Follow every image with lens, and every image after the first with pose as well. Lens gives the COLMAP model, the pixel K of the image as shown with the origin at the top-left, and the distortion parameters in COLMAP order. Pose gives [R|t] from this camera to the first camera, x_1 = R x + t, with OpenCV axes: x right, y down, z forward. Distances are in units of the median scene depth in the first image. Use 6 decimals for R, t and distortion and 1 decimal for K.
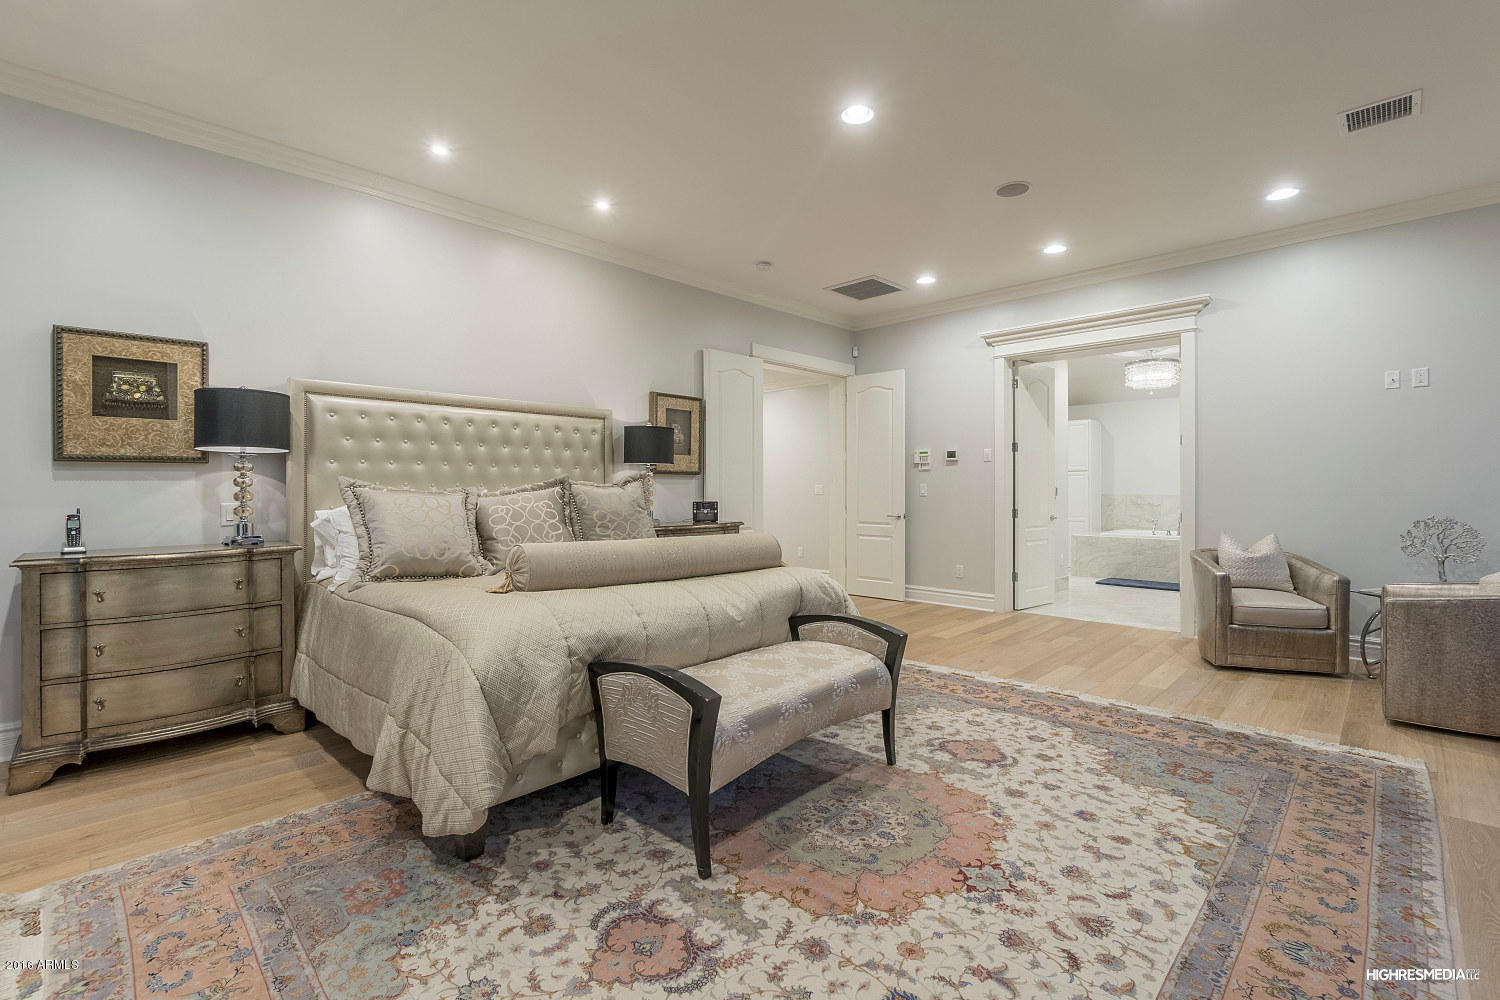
lens RADIAL K [[675.2, 0, 751.9], [0, 675.2, 496.5], [0, 0, 1]] dist [0.000142, 0.000053]
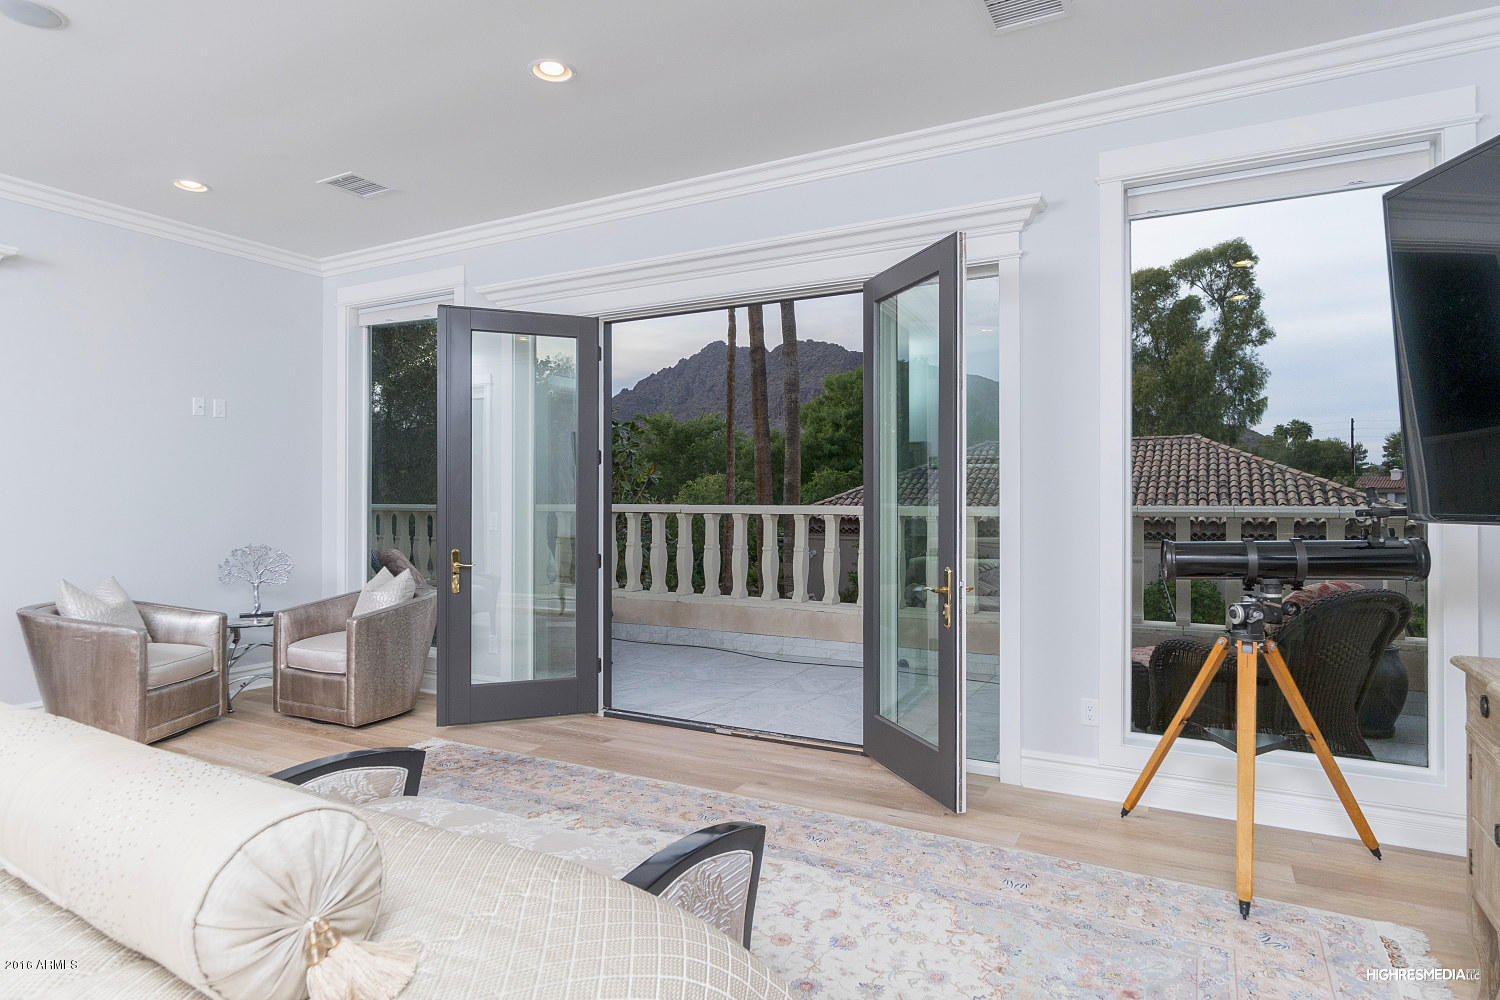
lens RADIAL K [[835.8, 0, 749.7], [0, 835.8, 497.1], [0, 0, 1]] dist [-0.002914, -0.000205]
pose [[-0.278961, 0.003645, 0.960295, -0.723718], [0.006371, 0.999978, -0.001945, -0.058161], [-0.960281, 0.005576, -0.278978, 0.920164]]
